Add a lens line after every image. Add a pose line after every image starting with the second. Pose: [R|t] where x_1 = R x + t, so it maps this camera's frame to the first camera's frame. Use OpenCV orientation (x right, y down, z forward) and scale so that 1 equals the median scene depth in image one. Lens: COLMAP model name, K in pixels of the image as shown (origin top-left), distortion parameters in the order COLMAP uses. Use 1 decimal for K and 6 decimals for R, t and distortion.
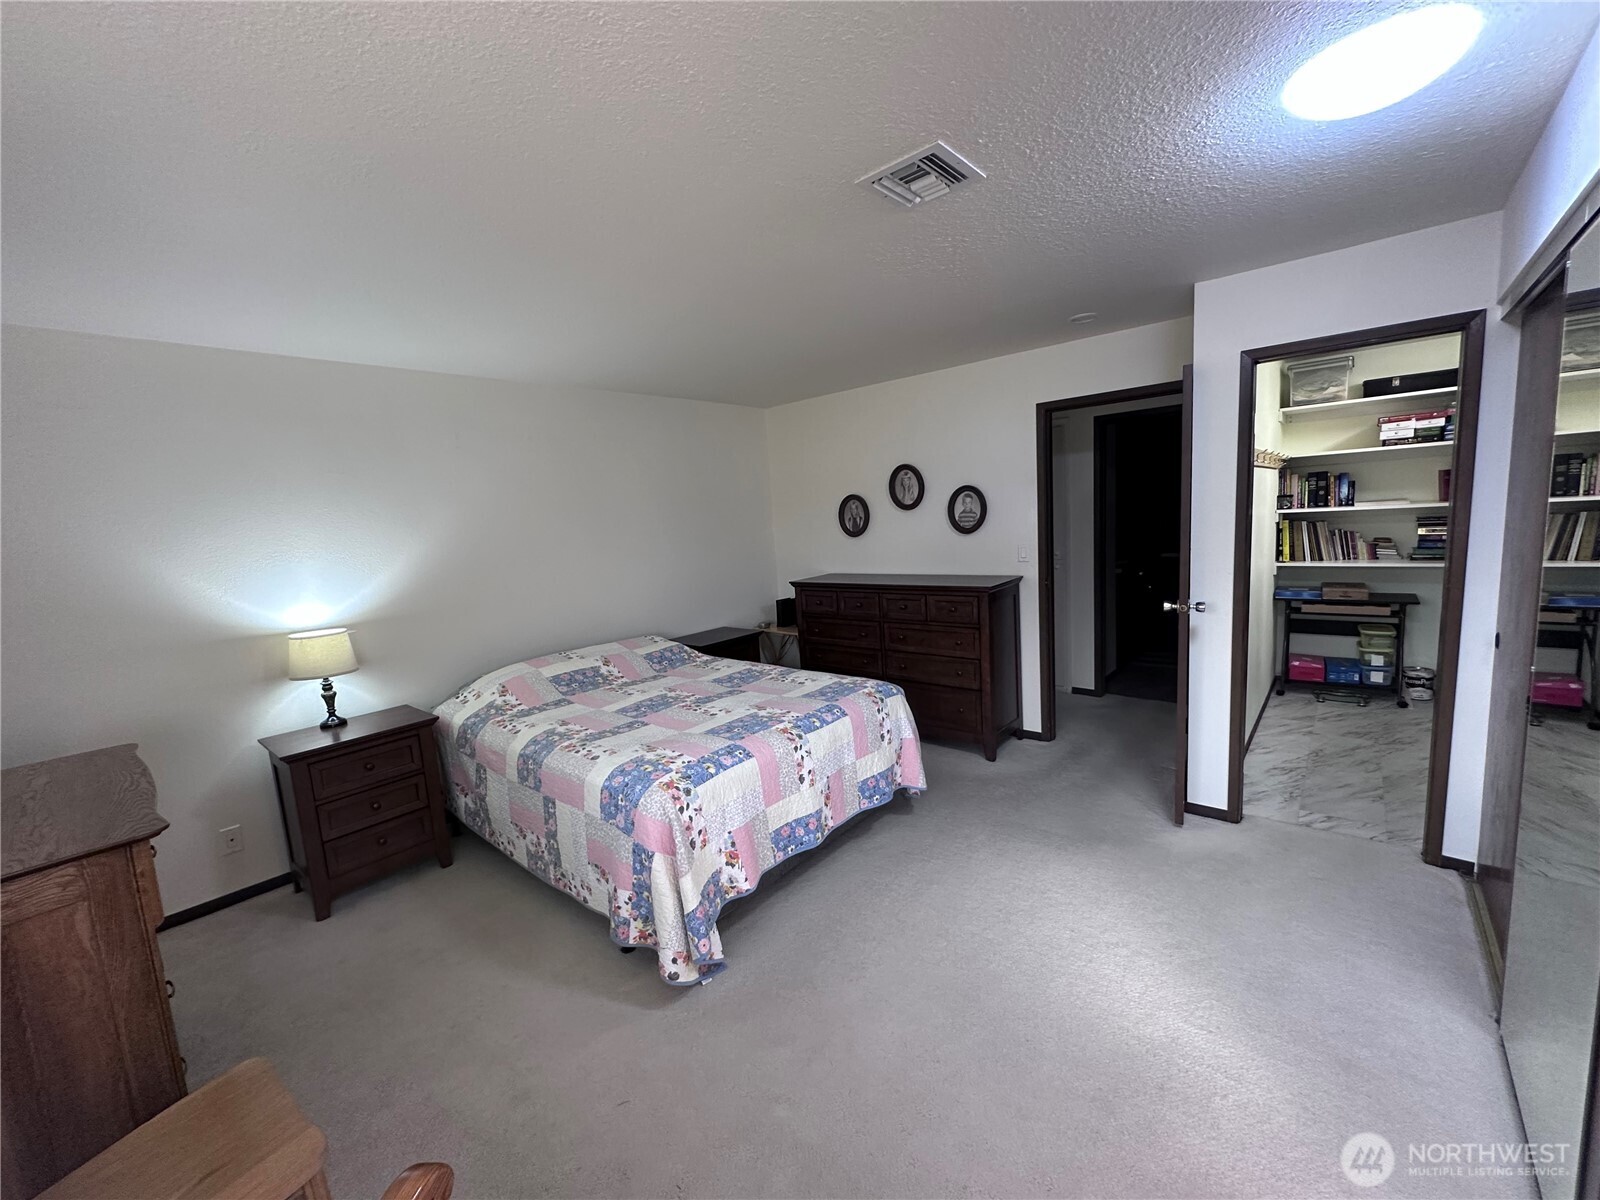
lens RADIAL K [[638.4, 0, 800.0], [0, 638.4, 600.0], [0, 0, 1]] dist [0.003581, 0.000406]
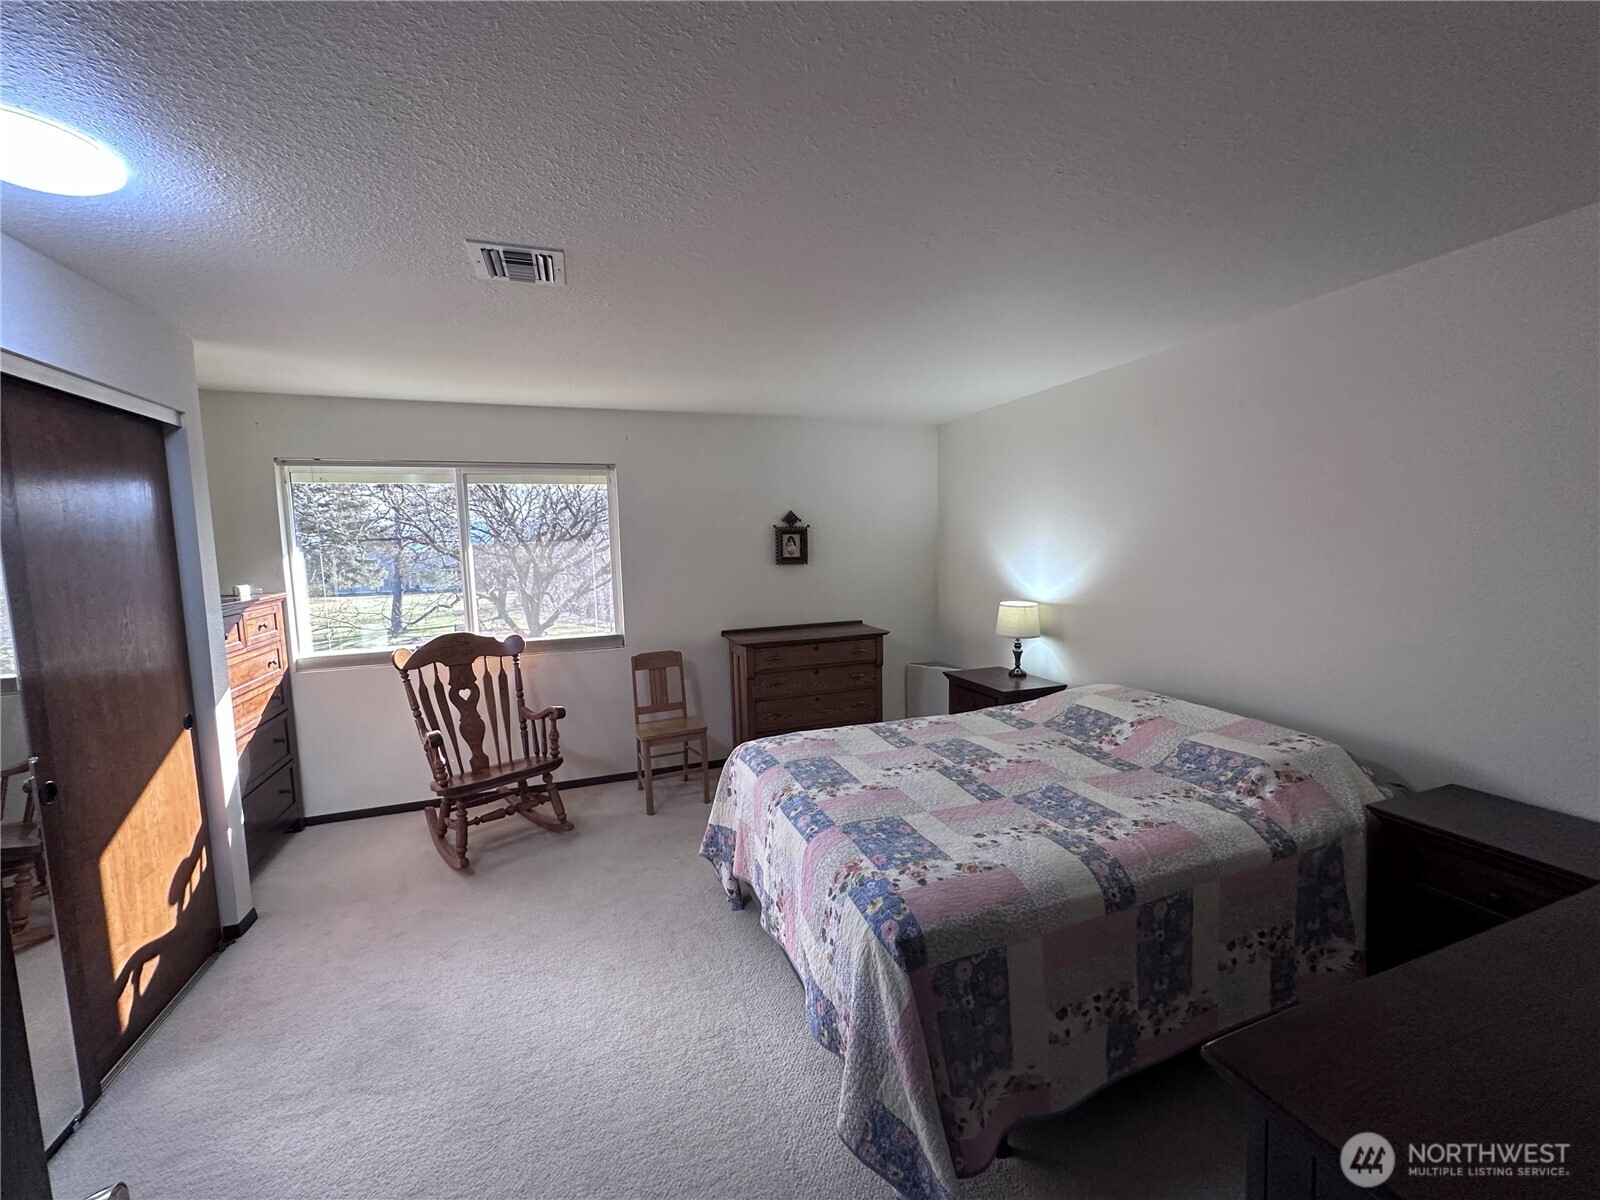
lens RADIAL K [[638.4, 0, 800.0], [0, 638.4, 600.0], [0, 0, 1]] dist [0.003581, 0.000406]
pose [[-0.481987, 0.152866, -0.862740, 0.581798], [-0.063769, 0.975931, 0.208548, -0.196970], [0.873855, 0.155533, -0.460638, 1.188008]]
